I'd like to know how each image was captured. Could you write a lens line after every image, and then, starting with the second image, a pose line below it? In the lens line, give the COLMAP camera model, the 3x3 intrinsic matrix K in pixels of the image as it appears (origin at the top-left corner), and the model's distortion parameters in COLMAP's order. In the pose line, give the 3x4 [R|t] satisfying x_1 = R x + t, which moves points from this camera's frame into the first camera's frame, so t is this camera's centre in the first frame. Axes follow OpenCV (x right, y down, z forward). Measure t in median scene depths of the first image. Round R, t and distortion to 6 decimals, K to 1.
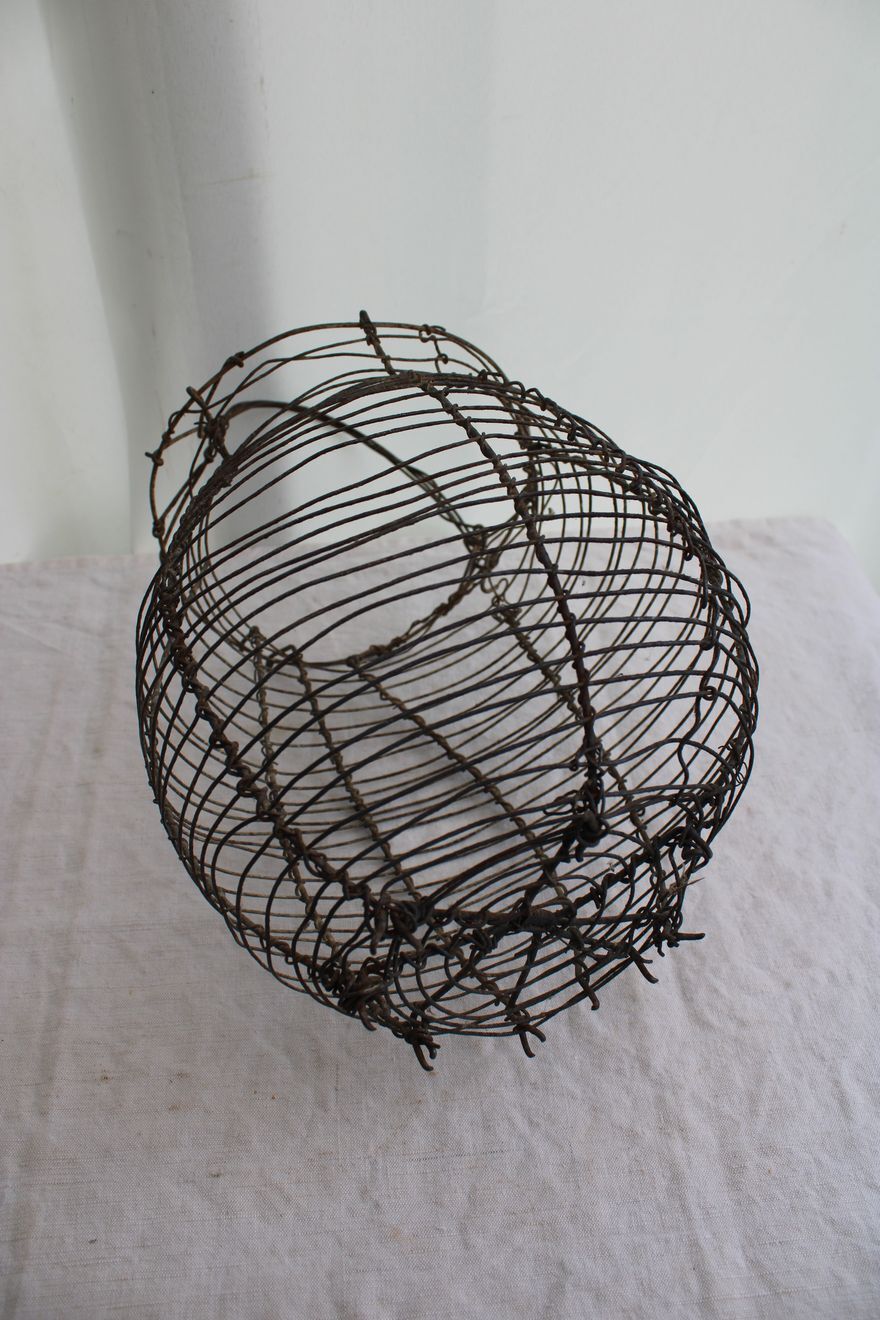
lens RADIAL K [[1099.3, 0, 438.9], [0, 1099.3, 663.6], [0, 0, 1]] dist [-0.130419, 0.052630]
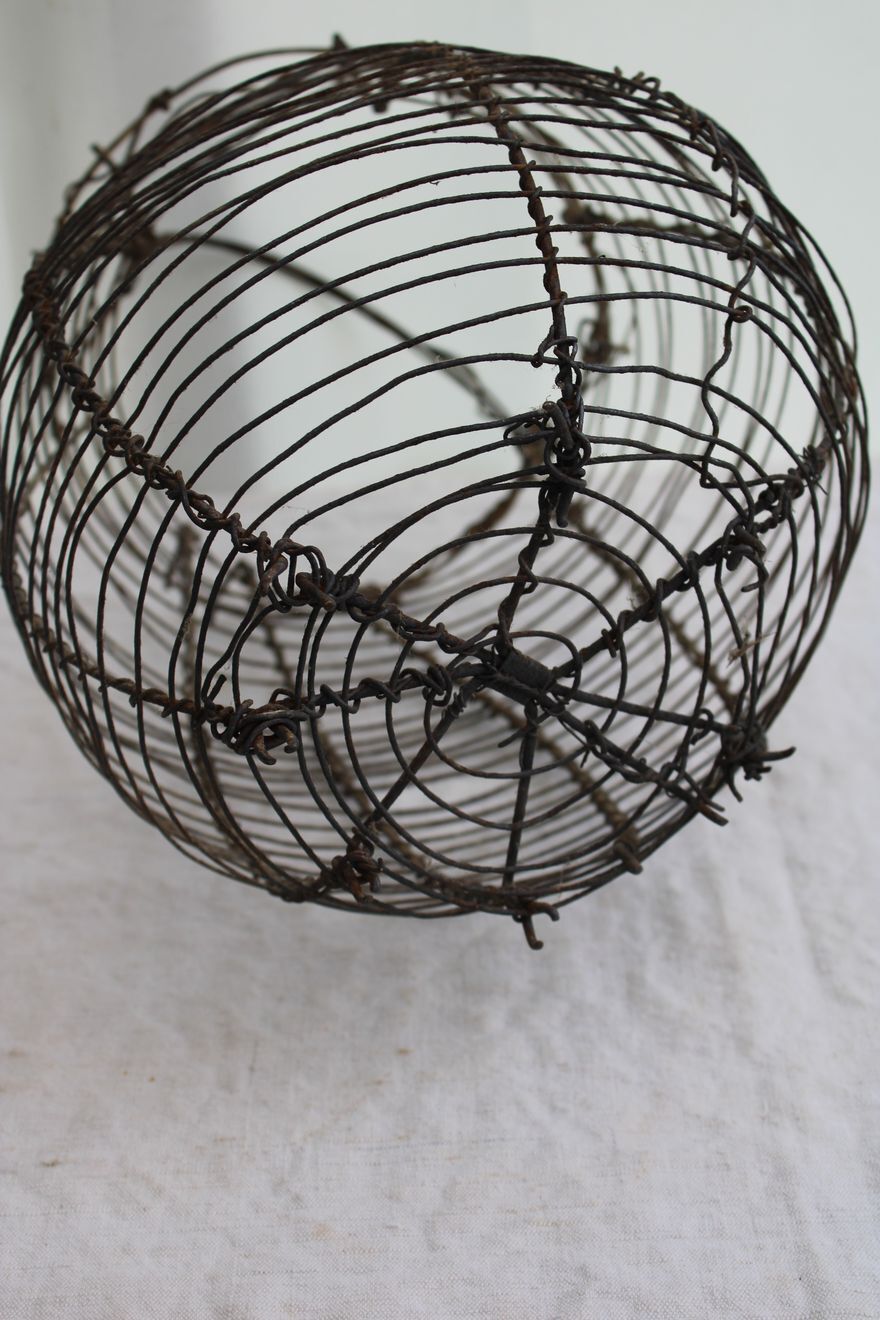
lens RADIAL K [[2103.6, 0, 427.7], [0, 2103.6, 661.2], [0, 0, 1]] dist [-0.031308, 0.000000]
pose [[0.994595, -0.015591, -0.102652, 0.147169], [-0.011576, 0.965845, -0.258862, 0.508849], [0.103182, 0.258651, 0.960444, -0.257439]]
